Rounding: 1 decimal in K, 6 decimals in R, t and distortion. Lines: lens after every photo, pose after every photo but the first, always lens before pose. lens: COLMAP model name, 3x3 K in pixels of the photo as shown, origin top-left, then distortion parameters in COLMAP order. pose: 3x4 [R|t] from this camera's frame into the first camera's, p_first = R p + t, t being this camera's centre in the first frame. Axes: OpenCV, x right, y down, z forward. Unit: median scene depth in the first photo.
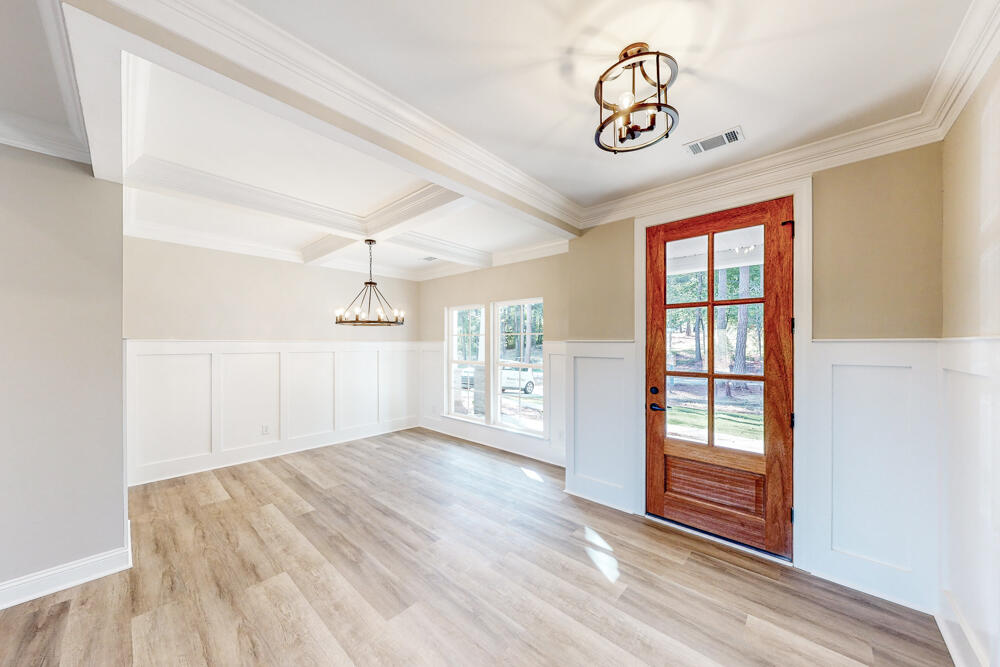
lens RADIAL K [[348.9, 0, 502.1], [0, 348.9, 346.5], [0, 0, 1]] dist [-0.001374, -0.000144]
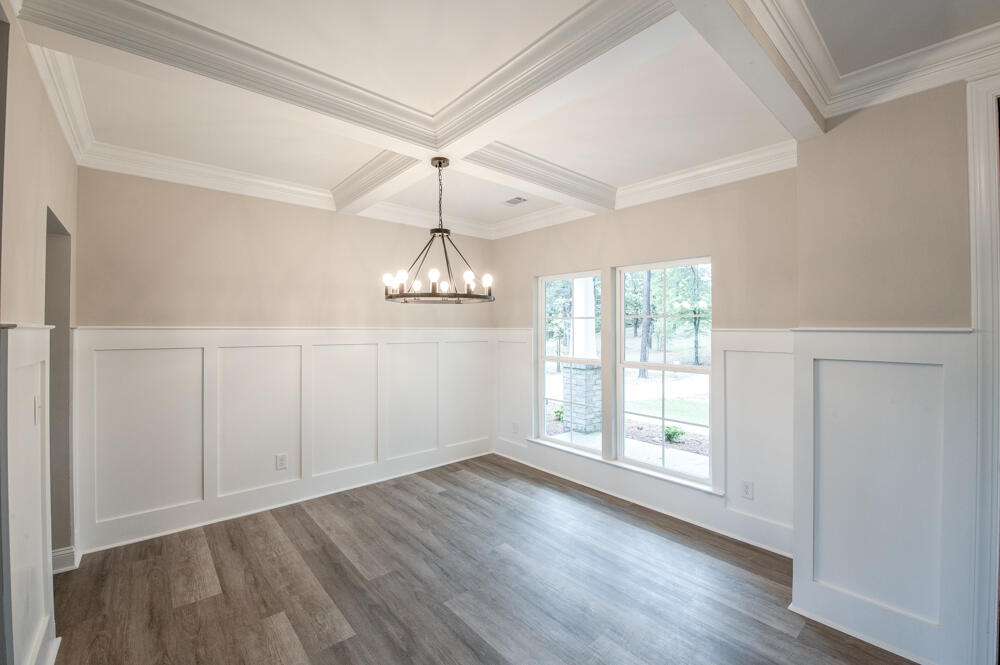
lens RADIAL K [[411.1, 0, 500.0], [0, 411.1, 332.5], [0, 0, 1]] dist [-0.013359, 0.000049]
pose [[0.991293, 0.002686, -0.131646, -0.182395], [-0.001788, 0.999974, 0.006933, -0.015933], [0.131661, -0.006637, 0.991273, 0.320187]]
